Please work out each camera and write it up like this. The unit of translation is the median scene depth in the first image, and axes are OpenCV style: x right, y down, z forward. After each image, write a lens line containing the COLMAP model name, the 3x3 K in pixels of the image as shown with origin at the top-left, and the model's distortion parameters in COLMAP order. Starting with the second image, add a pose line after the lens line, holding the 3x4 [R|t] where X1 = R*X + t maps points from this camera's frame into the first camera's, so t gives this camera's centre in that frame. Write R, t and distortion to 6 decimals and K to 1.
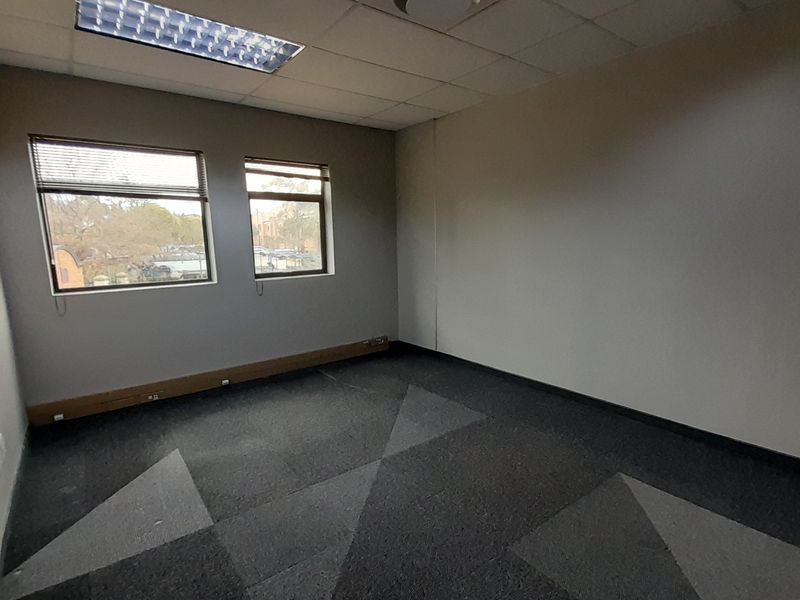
lens RADIAL K [[423.9, 0, 399.4], [0, 423.9, 311.8], [0, 0, 1]] dist [0.020245, -0.016935]
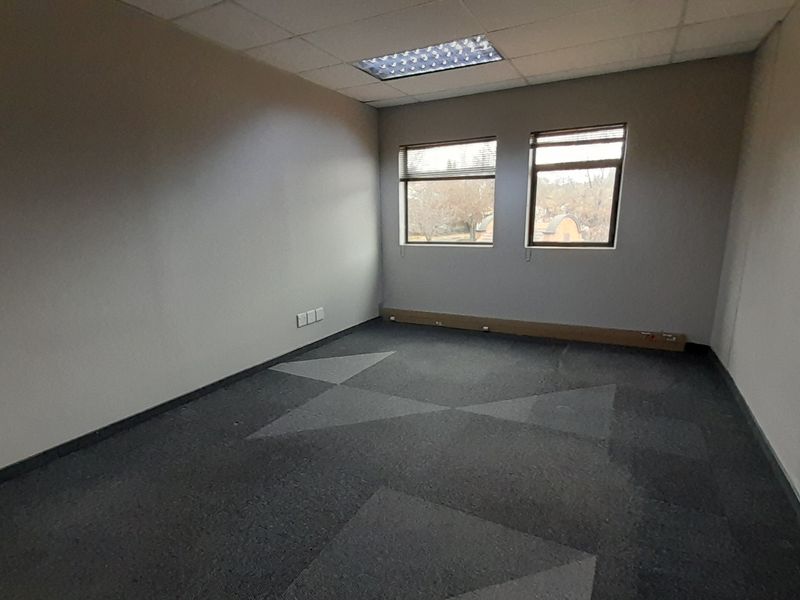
lens RADIAL K [[423.9, 0, 397.0], [0, 423.9, 309.2], [0, 0, 1]] dist [0.020245, -0.016935]
pose [[0.418263, 0.207829, -0.884230, 0.552258], [-0.144370, 0.976309, 0.161180, -0.047811], [0.896779, 0.060241, 0.438358, 0.233399]]
